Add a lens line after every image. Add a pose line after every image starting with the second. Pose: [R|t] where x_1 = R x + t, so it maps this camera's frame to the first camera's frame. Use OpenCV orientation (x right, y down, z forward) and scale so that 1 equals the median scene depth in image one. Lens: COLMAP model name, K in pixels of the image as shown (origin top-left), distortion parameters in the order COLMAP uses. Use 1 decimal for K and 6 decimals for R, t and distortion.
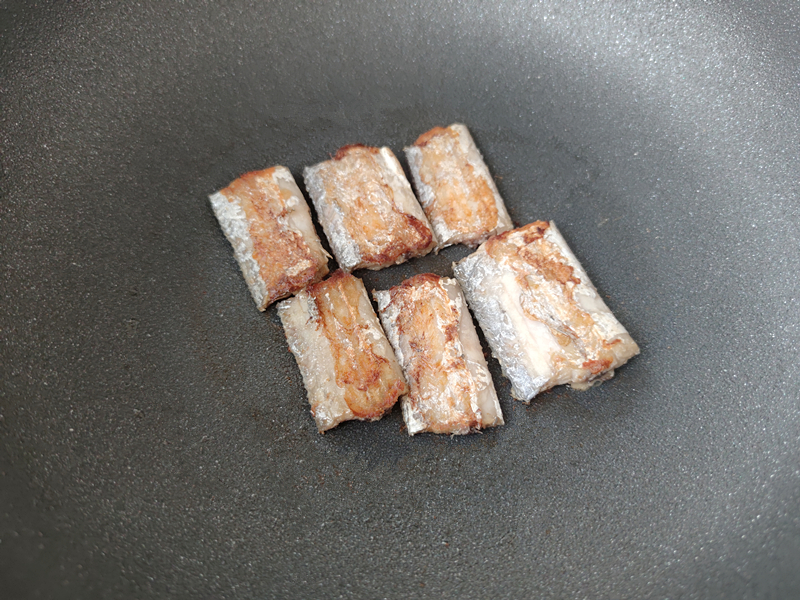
lens RADIAL K [[637.3, 0, 399.8], [0, 637.3, 298.6], [0, 0, 1]] dist [0.037255, -0.036270]
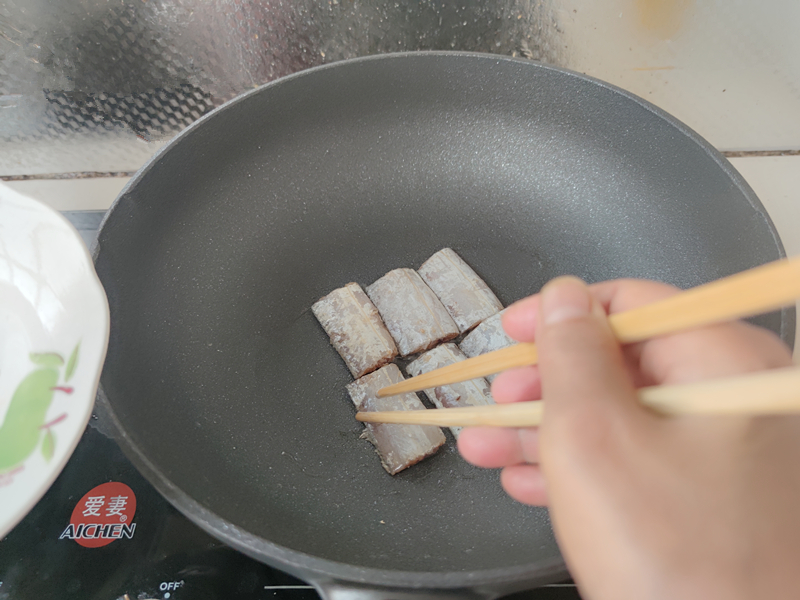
lens RADIAL K [[637.3, 0, 400.7], [0, 637.3, 300.6], [0, 0, 1]] dist [0.037255, -0.036270]
pose [[0.996457, -0.083006, -0.013579, -0.018797], [0.080602, 0.988509, -0.127879, 0.051218], [0.024037, 0.126331, 0.991697, -0.472702]]
